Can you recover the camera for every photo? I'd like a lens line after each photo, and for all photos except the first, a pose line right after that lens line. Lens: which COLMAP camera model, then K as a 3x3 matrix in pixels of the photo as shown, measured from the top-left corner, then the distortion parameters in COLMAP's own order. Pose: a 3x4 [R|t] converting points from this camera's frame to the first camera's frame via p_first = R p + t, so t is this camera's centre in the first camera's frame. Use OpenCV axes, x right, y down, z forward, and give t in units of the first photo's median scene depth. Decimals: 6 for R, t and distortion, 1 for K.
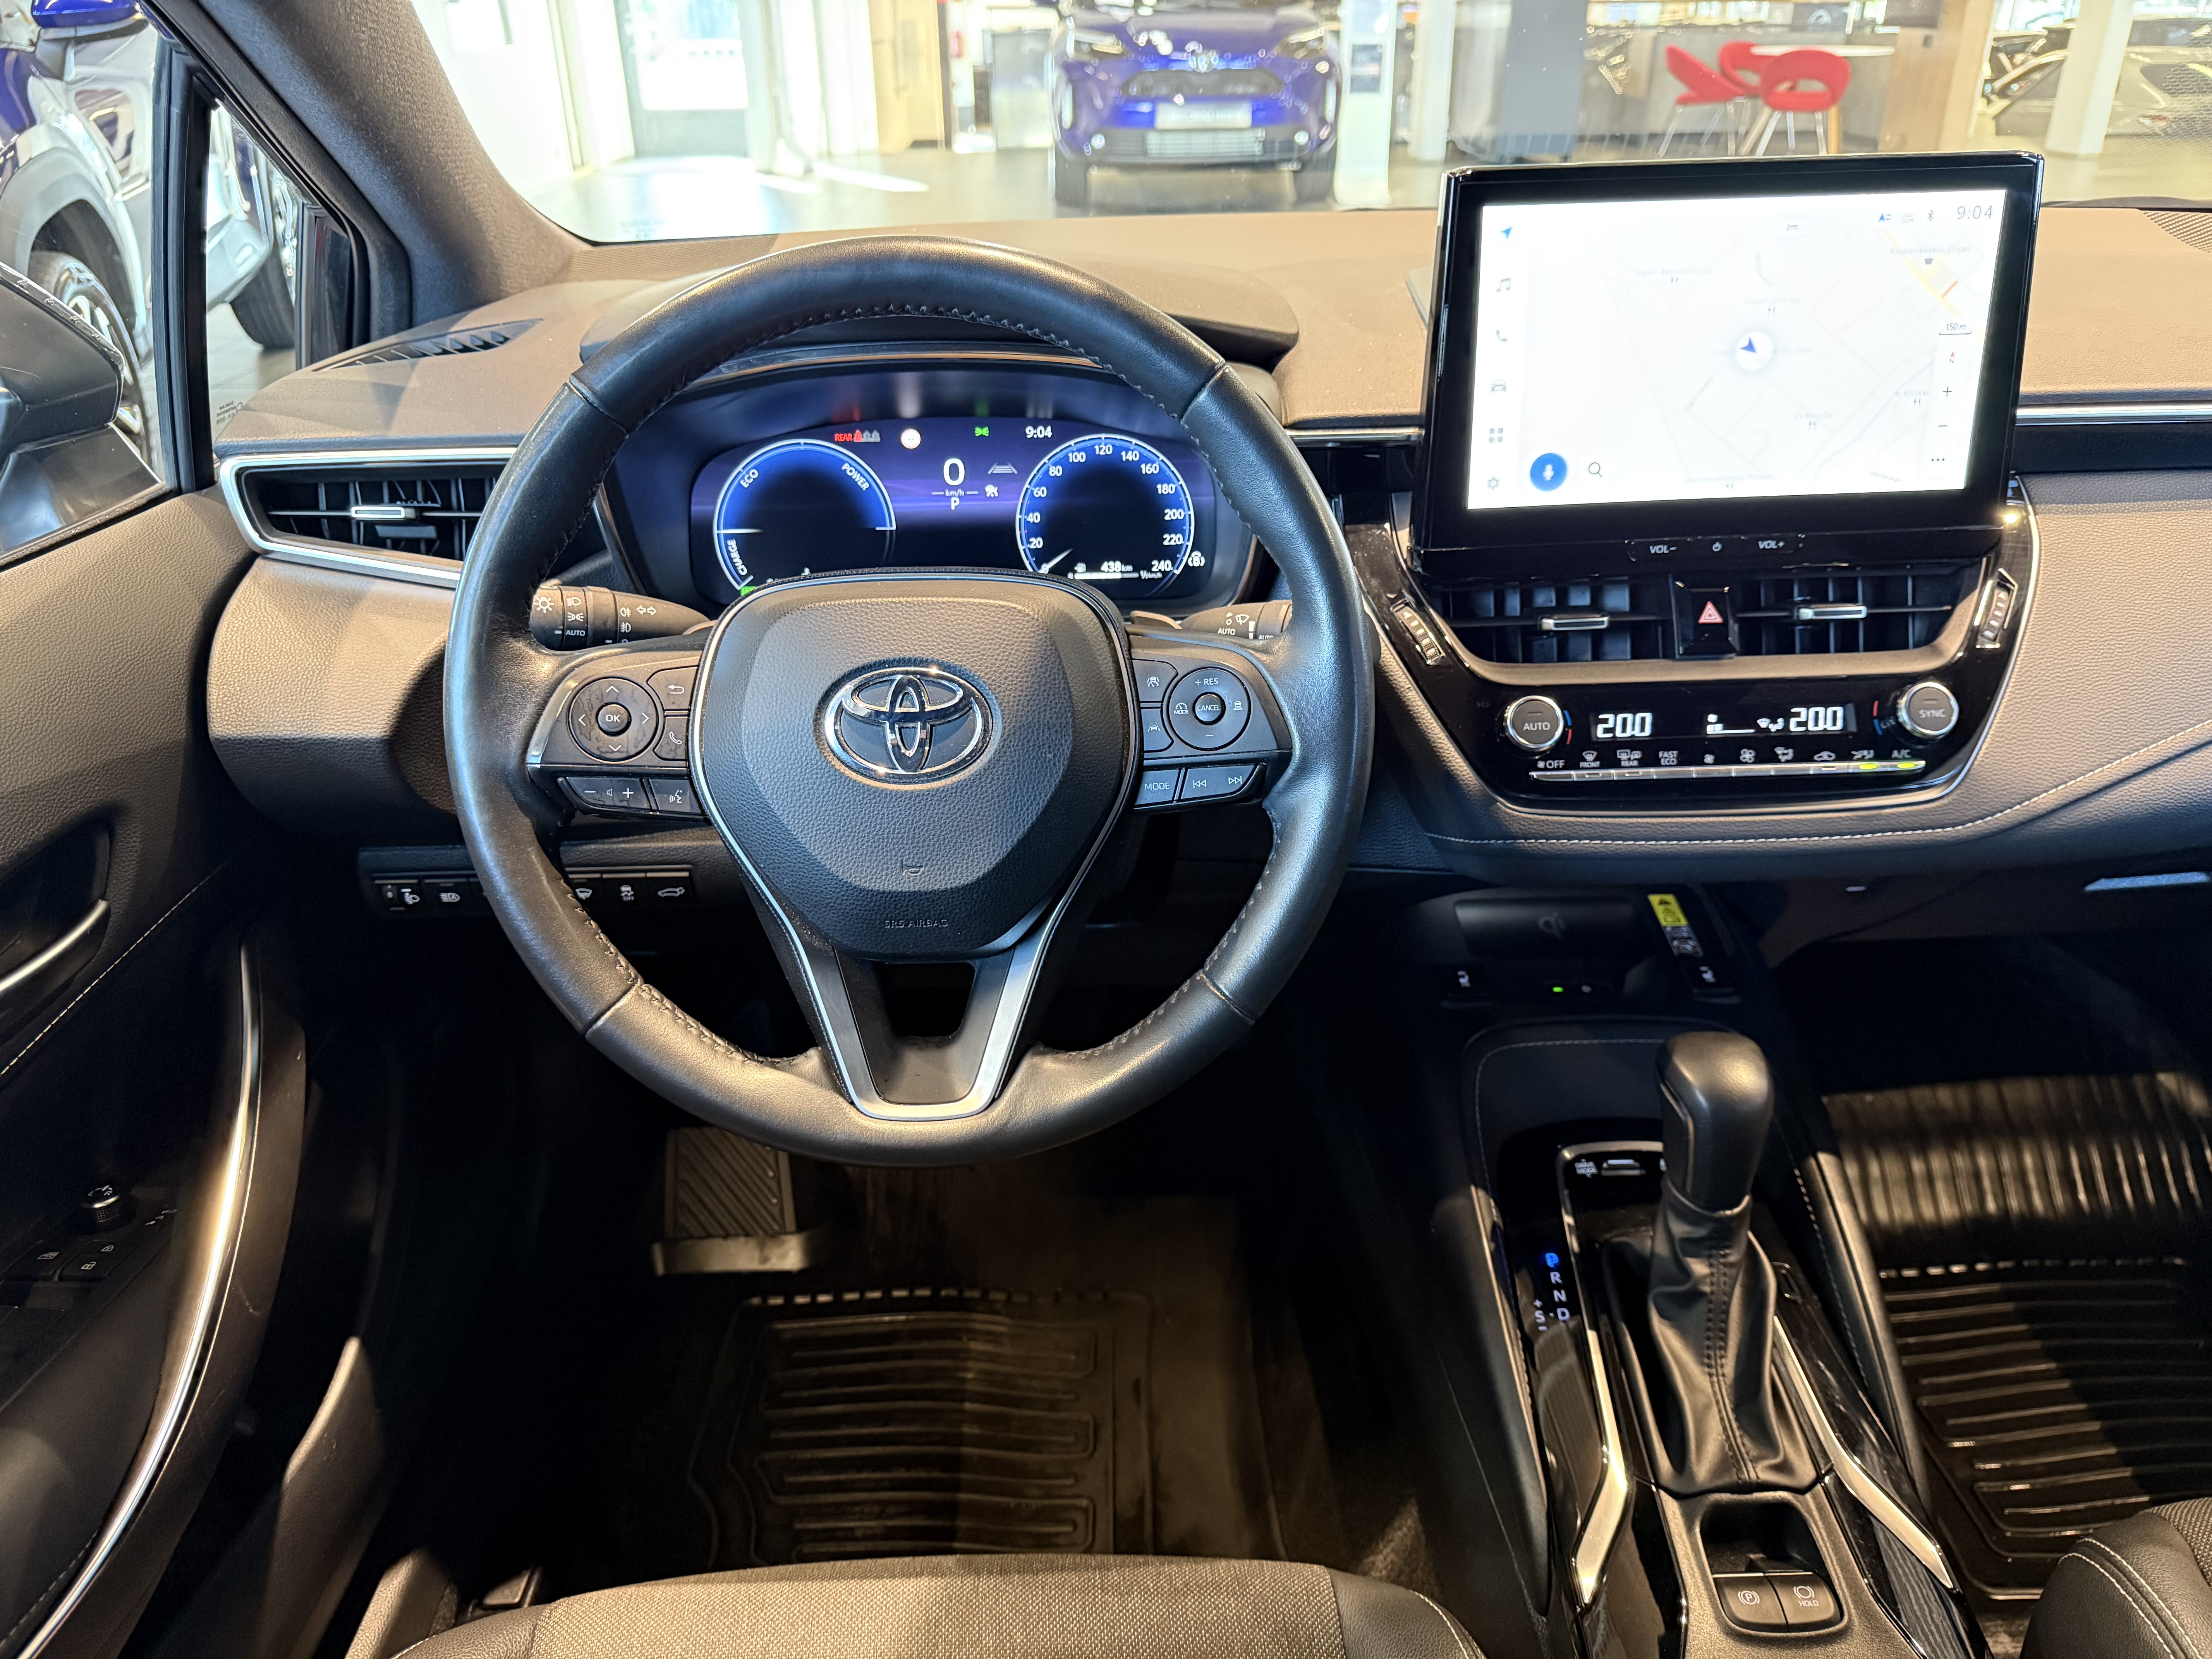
lens RADIAL K [[1519.2, 0, 1019.2], [0, 1519.2, 872.0], [0, 0, 1]] dist [0.067545, -0.168301]
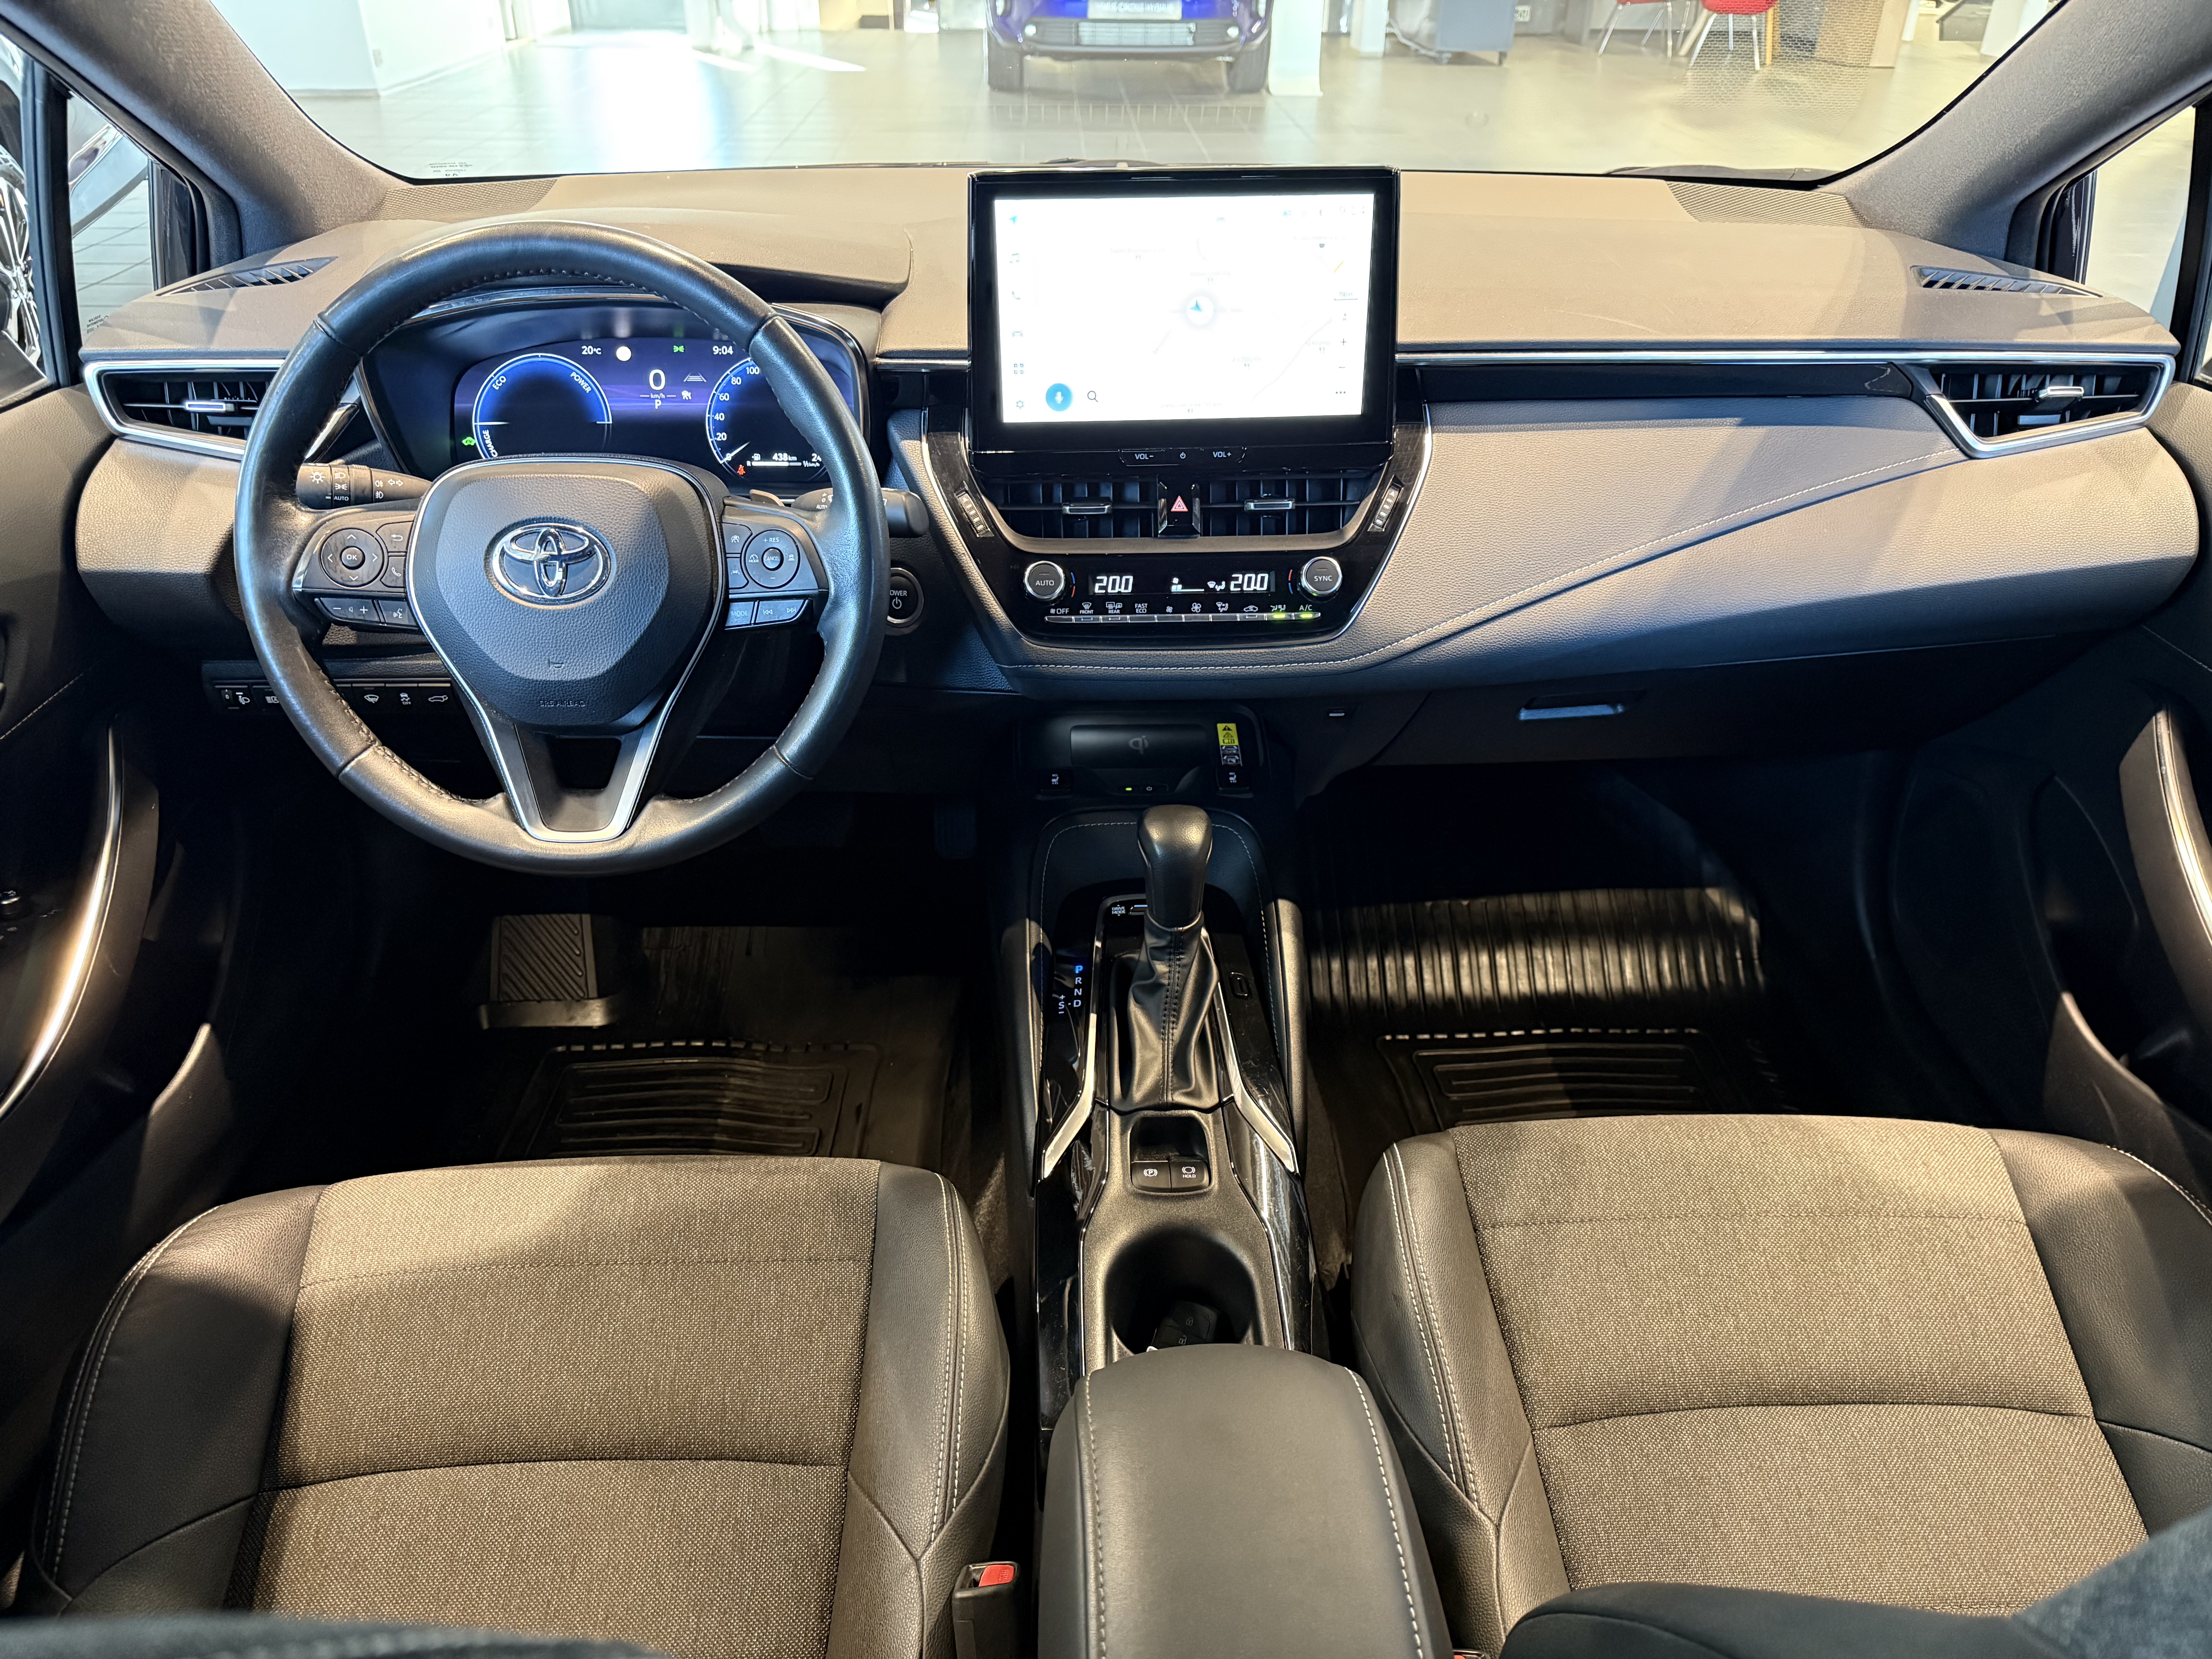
lens RADIAL K [[1563.8, 0, 1104.8], [0, 1563.8, 923.9], [0, 0, 1]] dist [0.003882, -0.040244]
pose [[0.999034, 0.013721, 0.041757, 0.335178], [-0.017325, 0.996040, 0.087207, 0.089403], [-0.040395, -0.087846, 0.995315, -0.452362]]
